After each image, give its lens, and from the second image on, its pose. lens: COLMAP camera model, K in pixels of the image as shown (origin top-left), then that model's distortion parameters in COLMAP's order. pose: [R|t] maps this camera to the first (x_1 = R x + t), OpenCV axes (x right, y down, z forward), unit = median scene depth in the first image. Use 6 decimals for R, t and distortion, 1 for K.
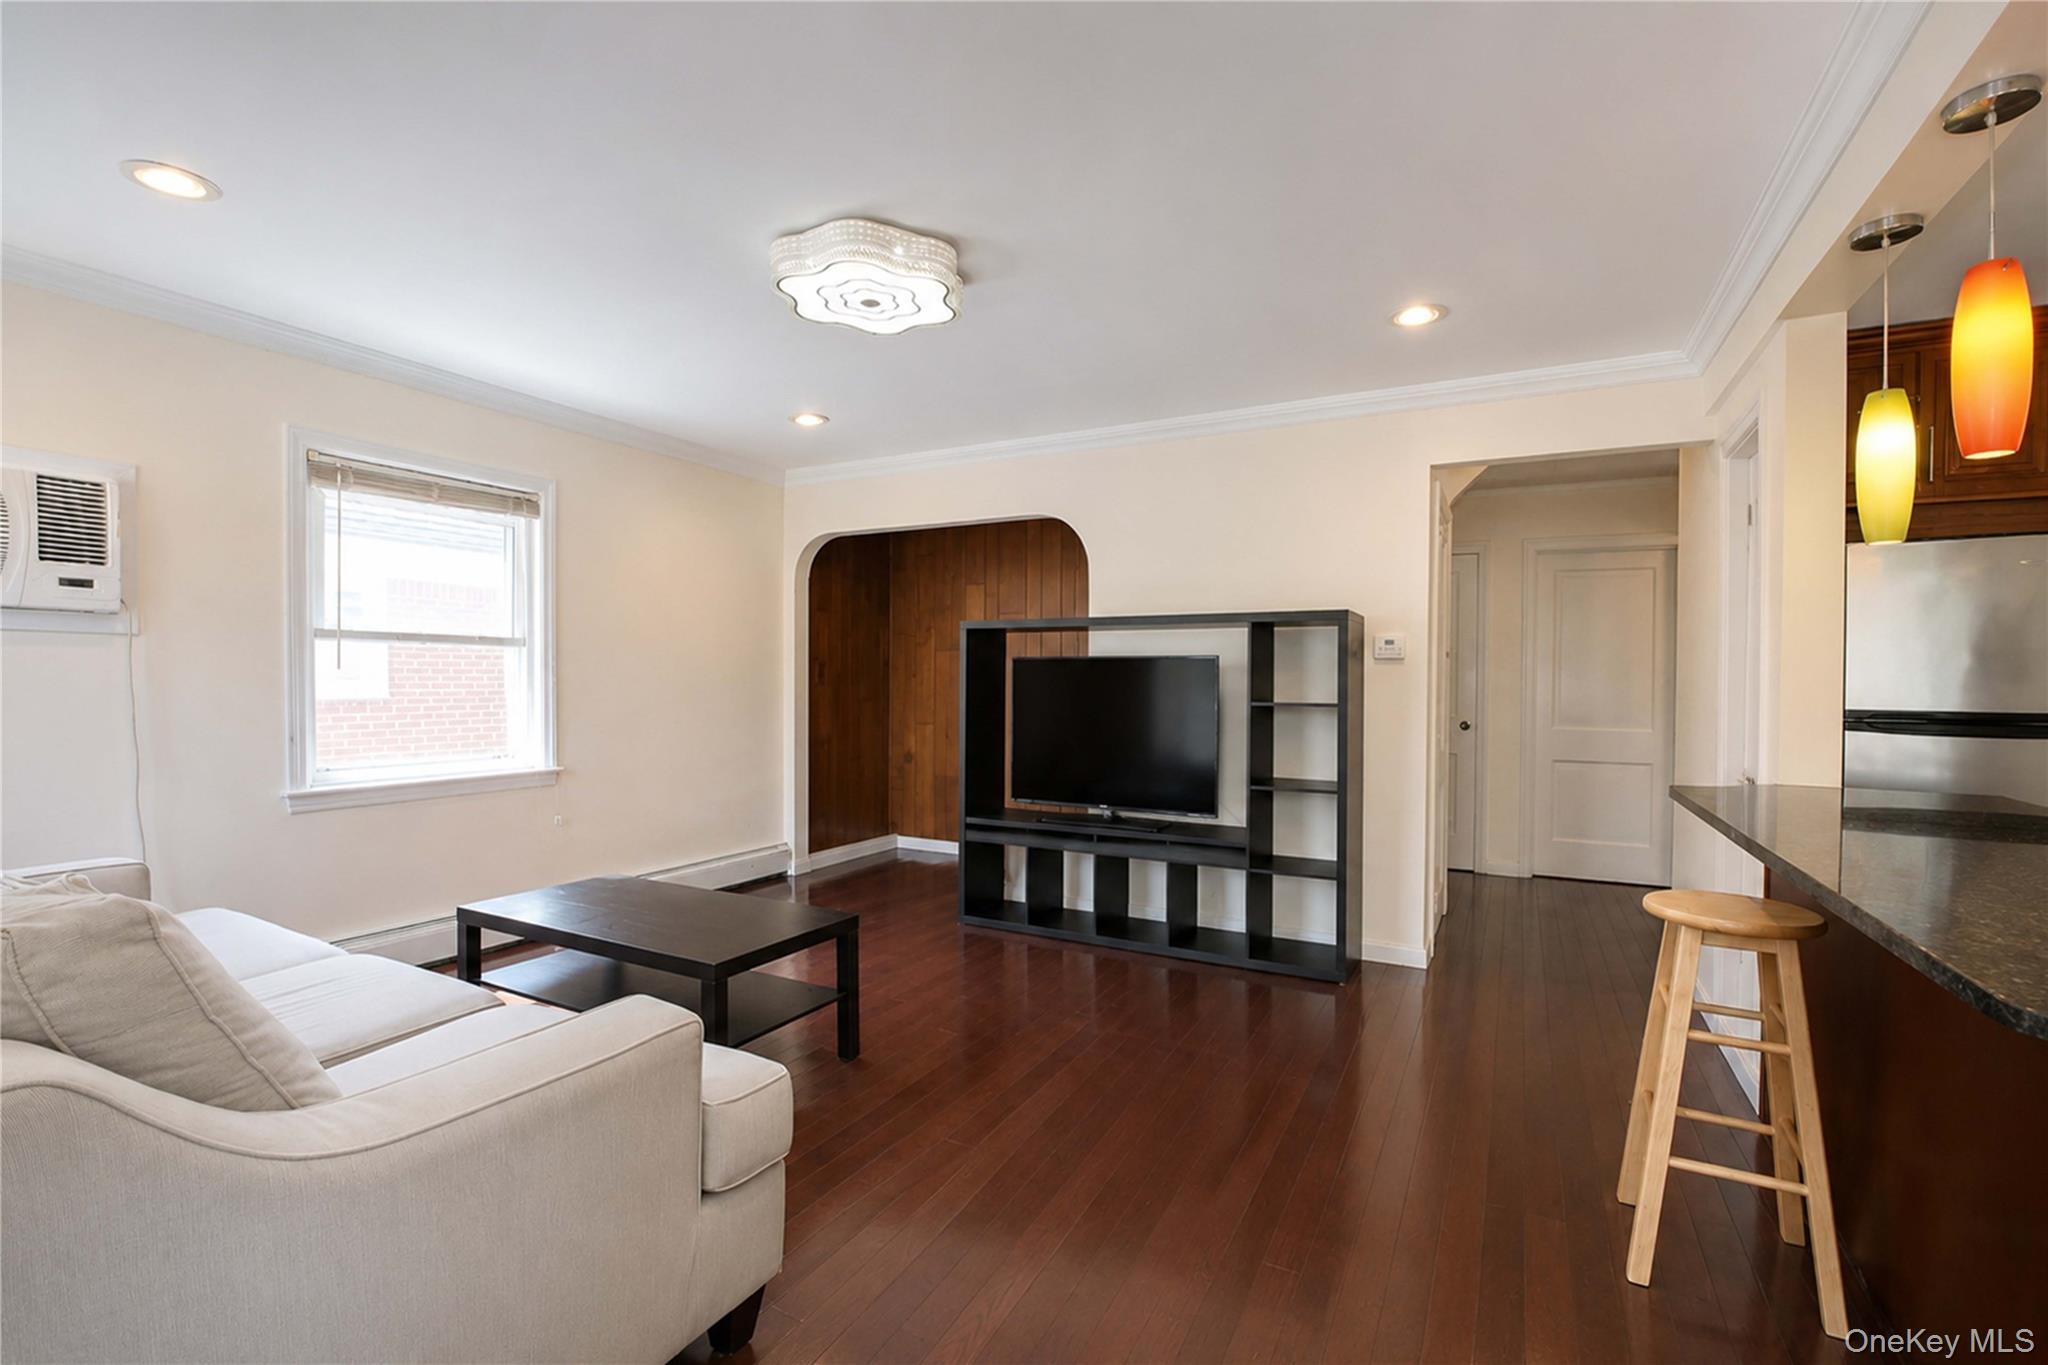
lens RADIAL K [[880.5, 0, 1021.2], [0, 880.5, 691.2], [0, 0, 1]] dist [0.024141, -0.000032]
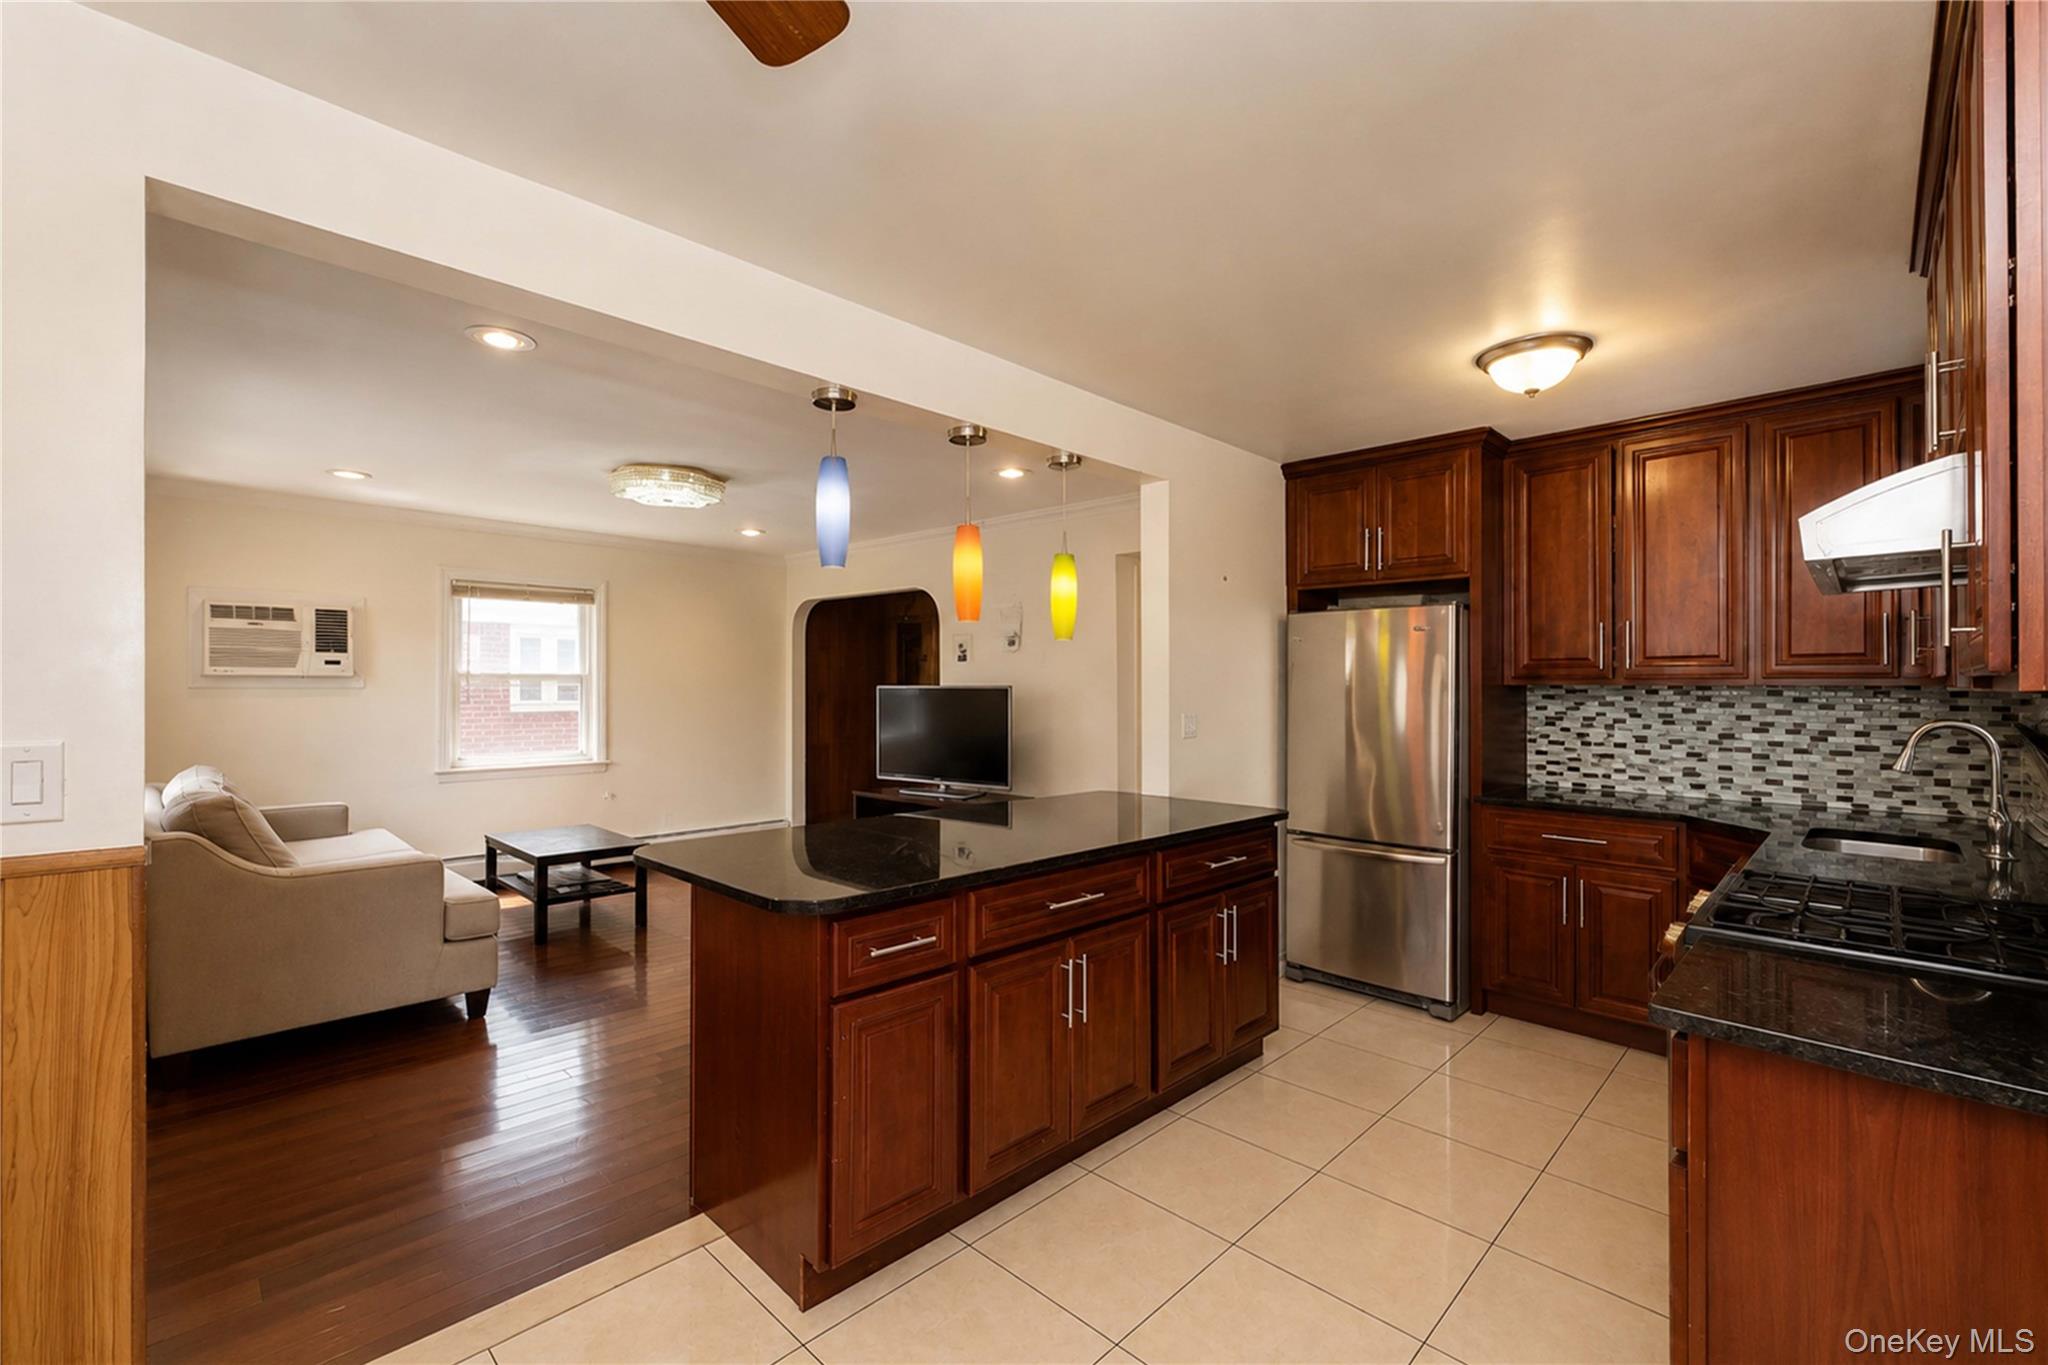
lens RADIAL K [[878.2, 0, 1047.9], [0, 878.2, 692.7], [0, 0, 1]] dist [0.018312, -0.000248]
pose [[0.965197, 0.001335, -0.261522, 0.660249], [-0.002054, 0.999995, -0.002474, -0.034783], [0.261517, 0.002925, 0.965194, -0.317527]]
